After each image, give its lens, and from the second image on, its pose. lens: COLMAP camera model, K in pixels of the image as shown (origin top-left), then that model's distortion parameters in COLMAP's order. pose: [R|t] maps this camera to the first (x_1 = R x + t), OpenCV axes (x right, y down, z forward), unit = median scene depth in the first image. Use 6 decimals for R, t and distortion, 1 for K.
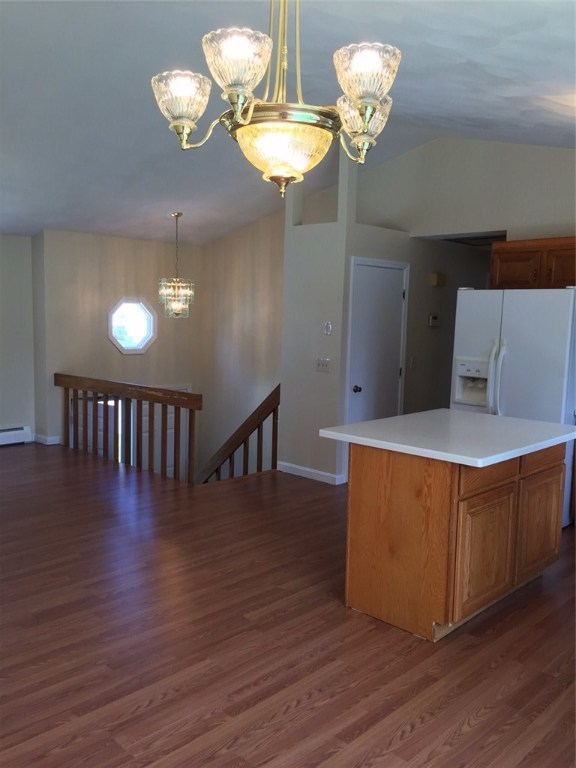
lens RADIAL K [[662.2, 0, 292.4], [0, 662.2, 384.2], [0, 0, 1]] dist [0.052613, -0.029328]
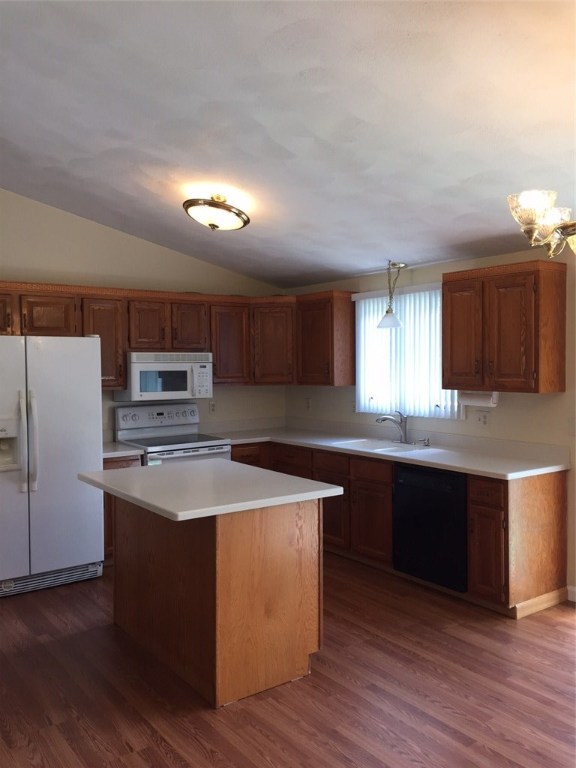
lens RADIAL K [[662.2, 0, 287.9], [0, 662.2, 384.7], [0, 0, 1]] dist [0.052613, -0.029328]
pose [[0.162818, -0.052697, 0.985248, -0.773877], [0.108319, 0.993491, 0.035238, -0.105898], [-0.980692, 0.100983, 0.167467, 0.767795]]
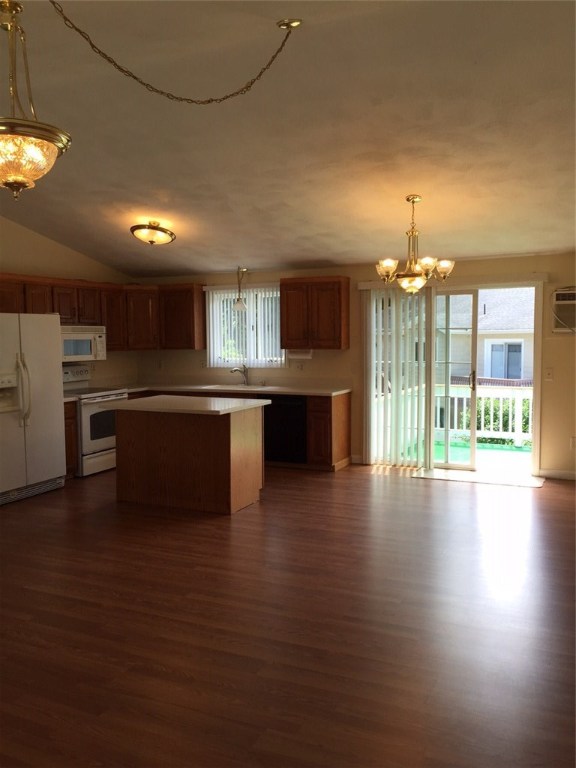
lens RADIAL K [[662.2, 0, 290.6], [0, 662.2, 384.4], [0, 0, 1]] dist [0.052613, -0.029328]
pose [[-0.329476, -0.085407, 0.940293, -1.532826], [0.099540, 0.987208, 0.124546, -0.174054], [-0.938902, 0.134631, -0.316760, 1.401212]]
